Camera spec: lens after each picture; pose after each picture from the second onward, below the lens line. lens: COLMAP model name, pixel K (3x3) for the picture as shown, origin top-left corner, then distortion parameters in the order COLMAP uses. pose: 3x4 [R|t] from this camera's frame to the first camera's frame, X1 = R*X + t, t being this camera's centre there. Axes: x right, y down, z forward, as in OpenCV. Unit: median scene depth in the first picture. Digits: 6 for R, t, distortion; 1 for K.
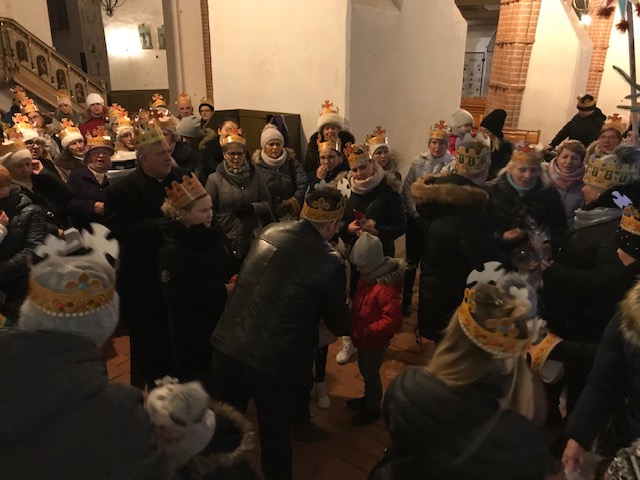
lens RADIAL K [[538.1, 0, 331.0], [0, 538.1, 252.6], [0, 0, 1]] dist [0.016147, -0.006700]
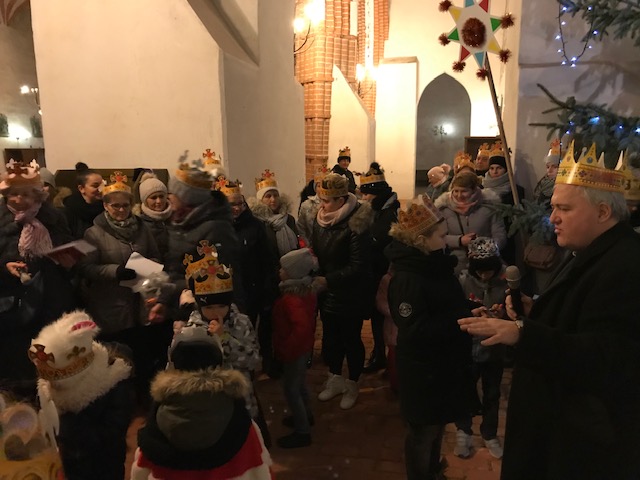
lens RADIAL K [[538.1, 0, 325.1], [0, 538.1, 251.0], [0, 0, 1]] dist [0.016147, -0.006700]
pose [[0.921122, -0.088999, 0.378964, -0.168412], [0.146710, 0.981098, -0.126188, 0.033836], [-0.360570, 0.171832, 0.916768, 0.091534]]
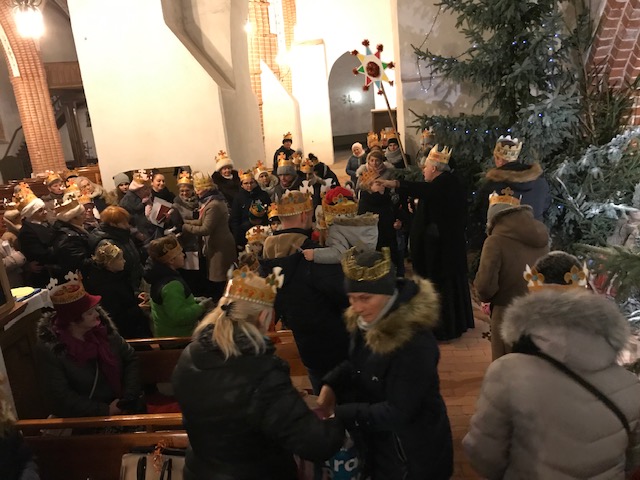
lens RADIAL K [[522.5, 0, 322.2], [0, 522.5, 253.9], [0, 0, 1]] dist [0.024038, -0.063294]
pose [[0.842539, -0.223739, 0.489968, -0.488669], [0.270672, 0.962320, -0.026009, 0.097450], [-0.465687, 0.154534, 0.871353, -0.322567]]
